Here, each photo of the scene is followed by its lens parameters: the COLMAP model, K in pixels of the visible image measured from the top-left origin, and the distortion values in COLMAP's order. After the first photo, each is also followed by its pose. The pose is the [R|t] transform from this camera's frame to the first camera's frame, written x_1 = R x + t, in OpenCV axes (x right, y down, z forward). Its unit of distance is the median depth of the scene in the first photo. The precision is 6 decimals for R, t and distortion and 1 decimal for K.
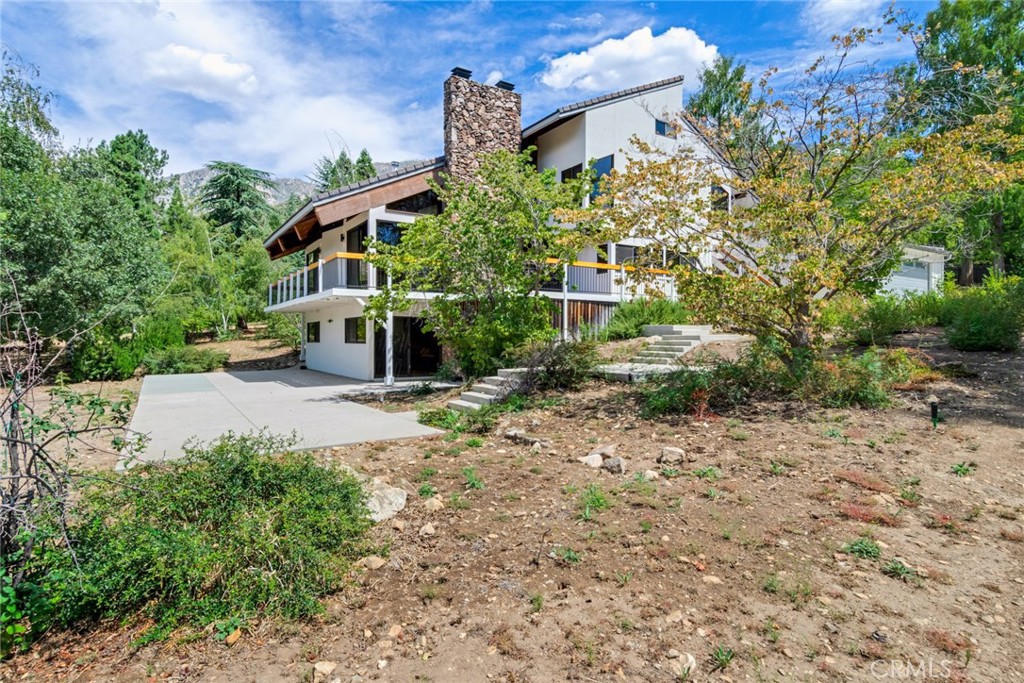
lens RADIAL K [[553.8, 0, 516.3], [0, 553.8, 338.7], [0, 0, 1]] dist [0.004454, -0.000835]
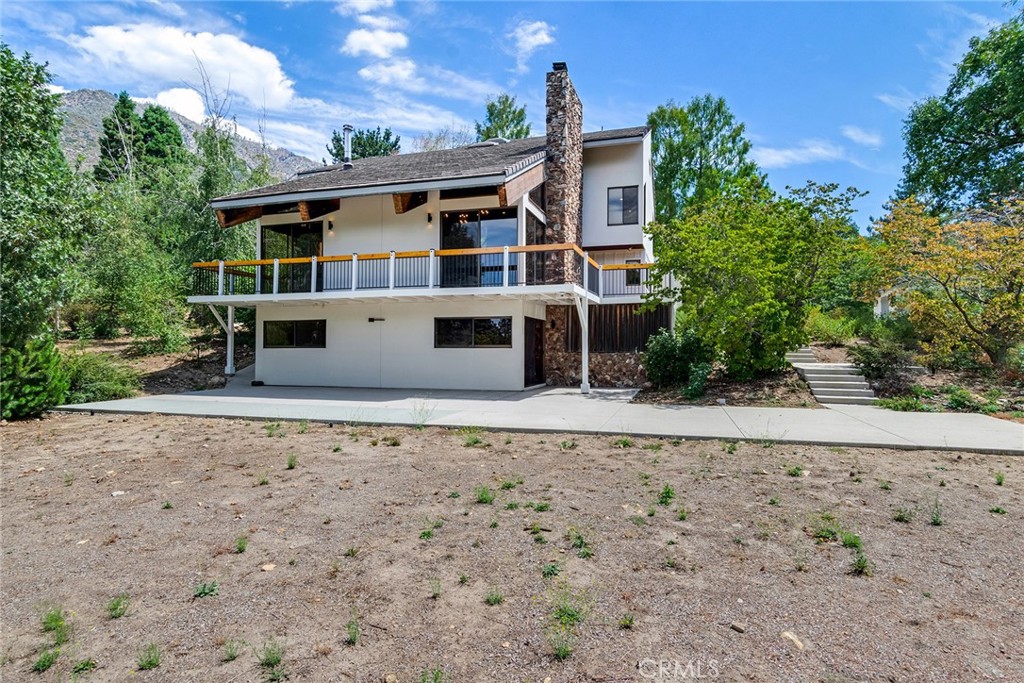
lens RADIAL K [[553.8, 0, 521.3], [0, 553.8, 335.4], [0, 0, 1]] dist [0.004454, -0.000835]
pose [[0.763576, 0.015544, 0.645531, -0.658907], [-0.002960, 0.999784, -0.020572, 0.005041], [-0.645711, 0.013798, 0.763457, 0.265157]]
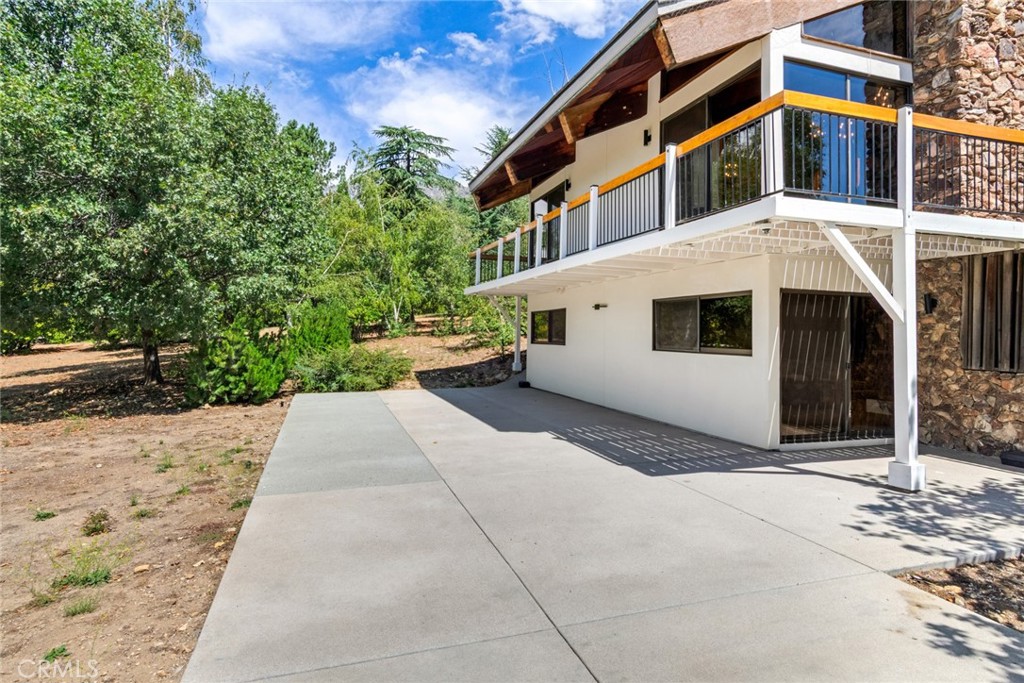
lens RADIAL K [[553.8, 0, 513.1], [0, 553.8, 312.4], [0, 0, 1]] dist [0.004454, -0.000835]
pose [[0.970536, 0.004801, -0.240907, -0.278728], [-0.014363, 0.999176, -0.037950, -0.004836], [0.240527, 0.040292, 0.969806, 0.445352]]
